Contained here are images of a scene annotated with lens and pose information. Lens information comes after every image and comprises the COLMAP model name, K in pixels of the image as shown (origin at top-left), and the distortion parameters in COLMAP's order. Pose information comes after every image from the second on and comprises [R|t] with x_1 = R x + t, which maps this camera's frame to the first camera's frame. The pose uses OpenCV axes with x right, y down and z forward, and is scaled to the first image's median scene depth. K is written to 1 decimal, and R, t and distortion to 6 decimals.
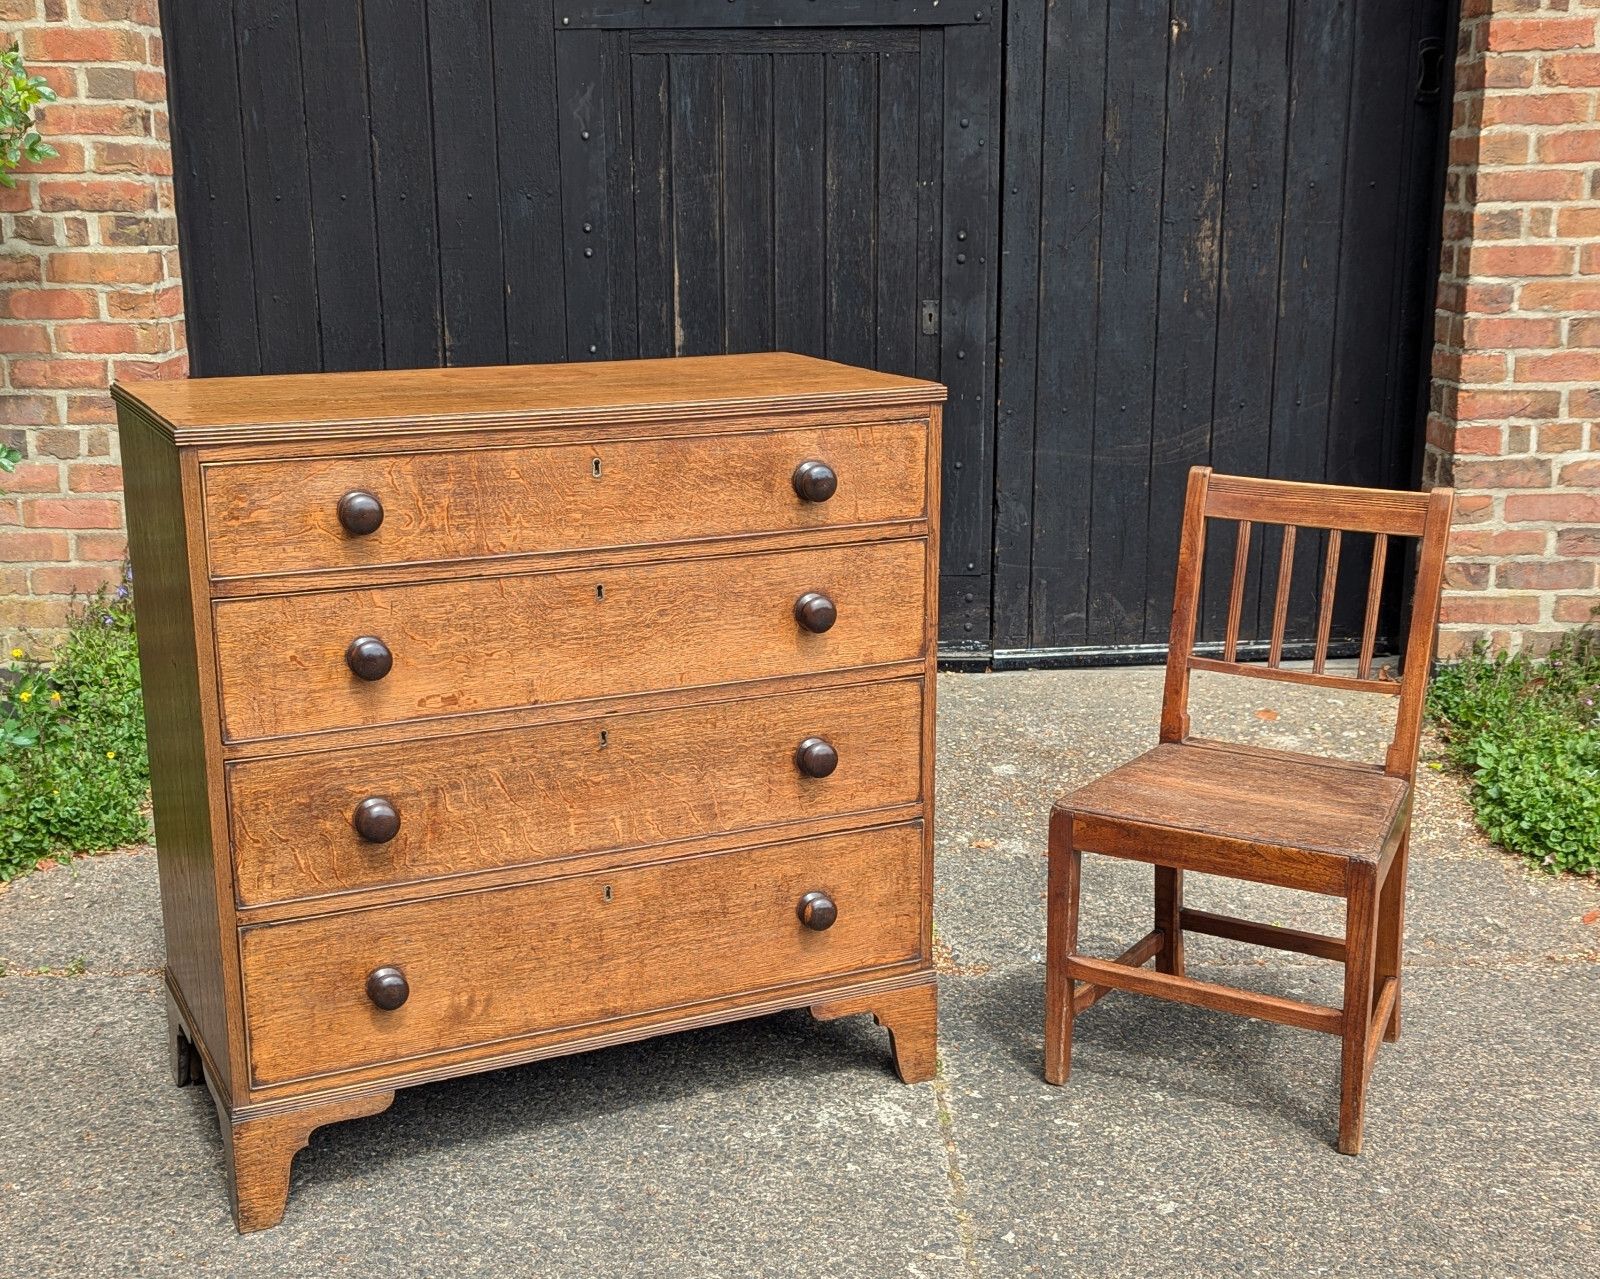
lens RADIAL K [[2110.6, 0, 811.0], [0, 2110.6, 679.7], [0, 0, 1]] dist [0.057376, 0.000000]
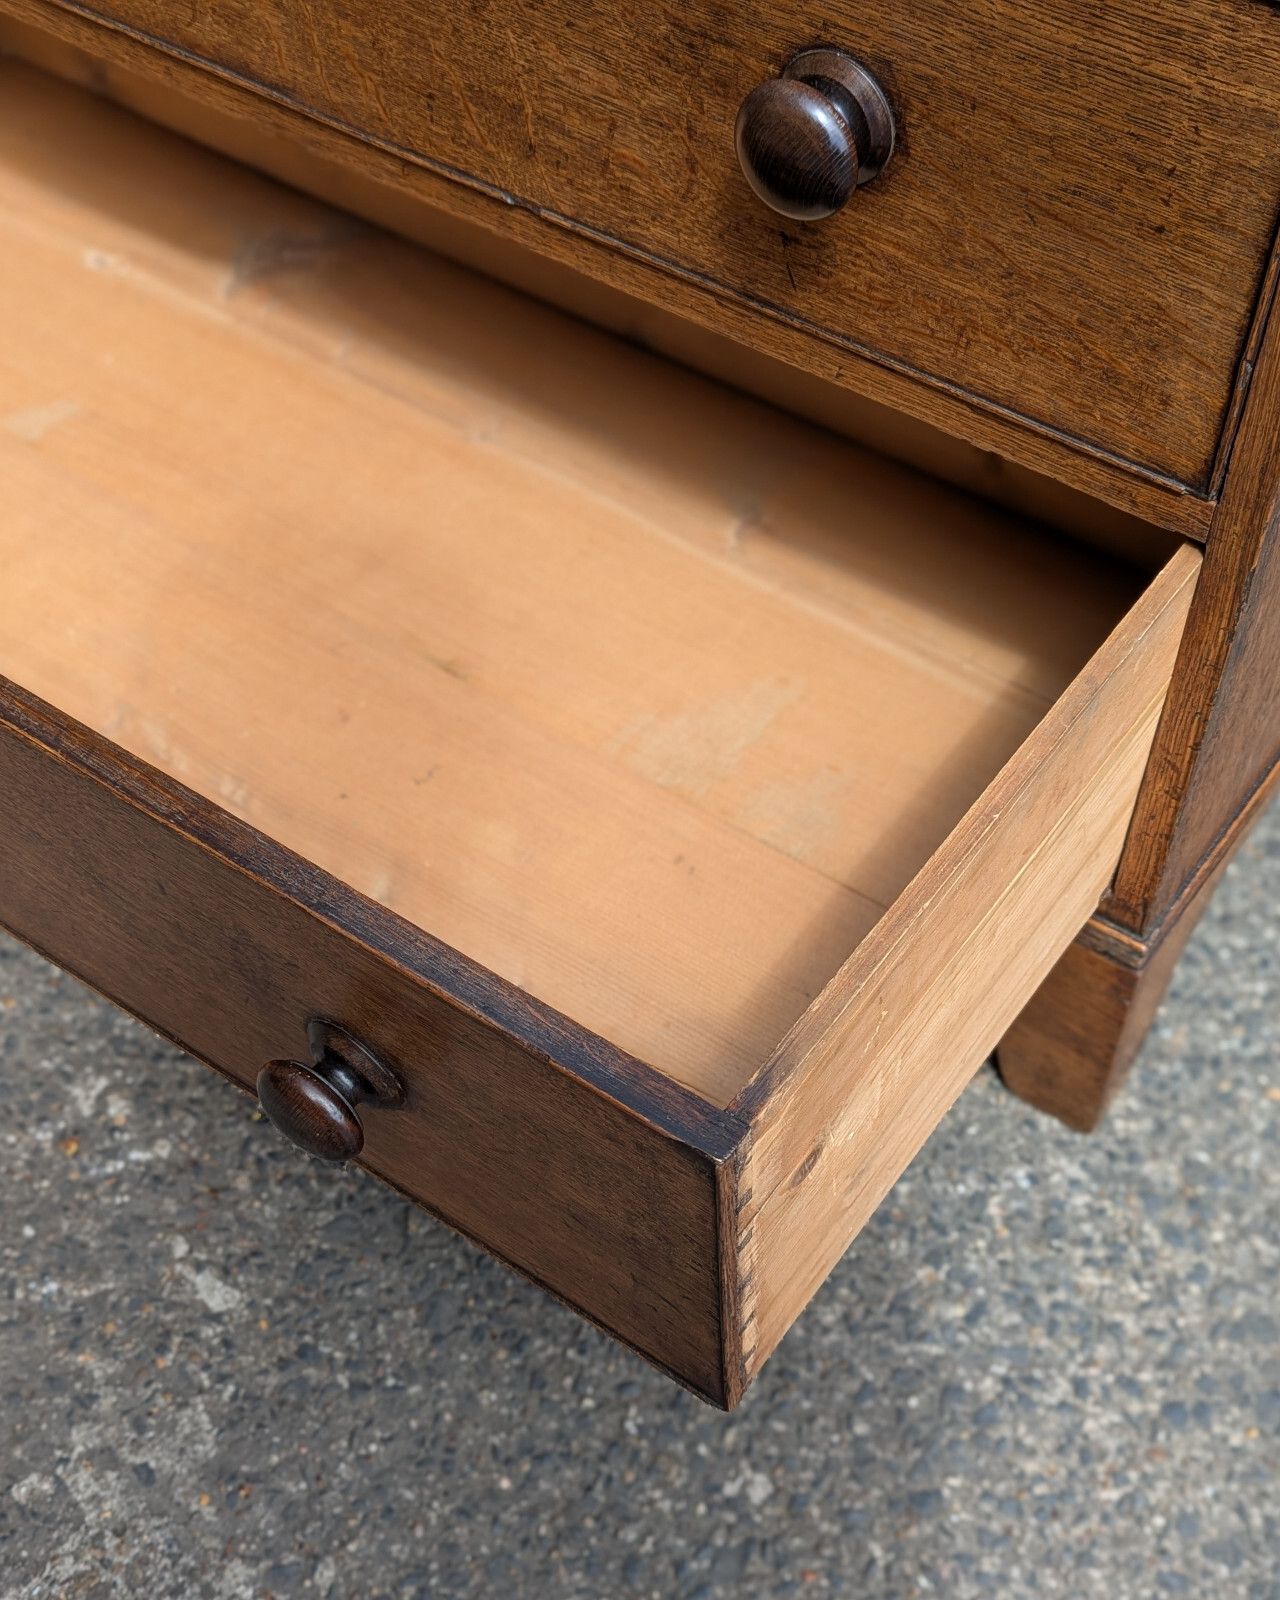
lens RADIAL K [[2018.0, 0, 697.9], [0, 2018.0, 959.9], [0, 0, 1]] dist [0.049048, 0.000000]
pose [[0.991083, 0.107670, -0.078503, -0.063120], [-0.034061, 0.774274, 0.631934, -0.009894], [0.128823, -0.623624, 0.771036, 0.467069]]
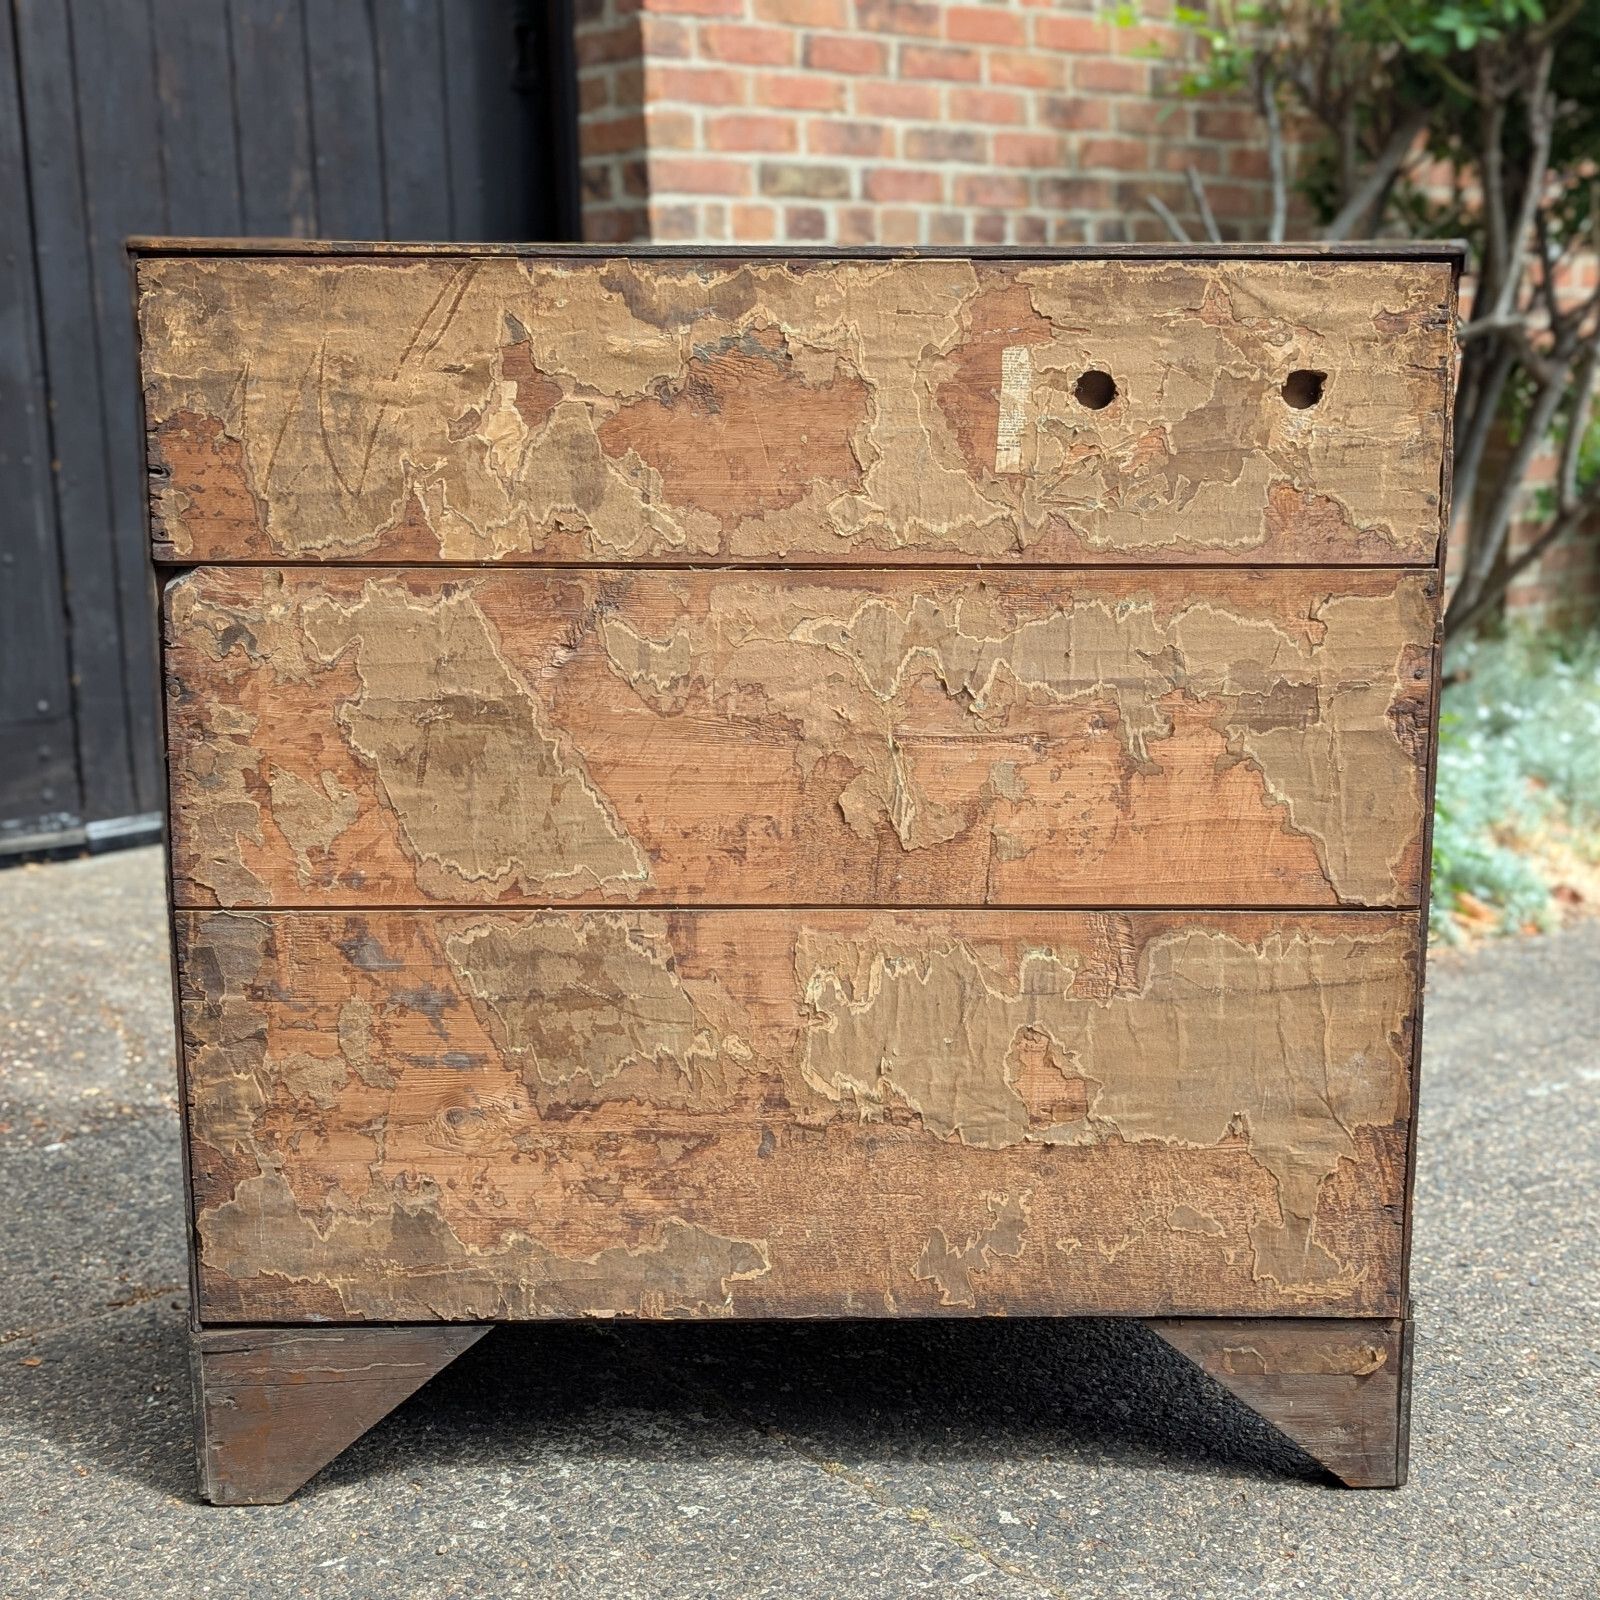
lens RADIAL K [[2263.7, 0, 843.3], [0, 2263.7, 800.3], [0, 0, 1]] dist [0.088551, 0.000000]
pose [[0.762433, -0.126680, 0.634545, -0.255245], [0.168874, 0.985619, -0.006141, 0.031217], [-0.624642, 0.111840, 0.772861, 0.329033]]
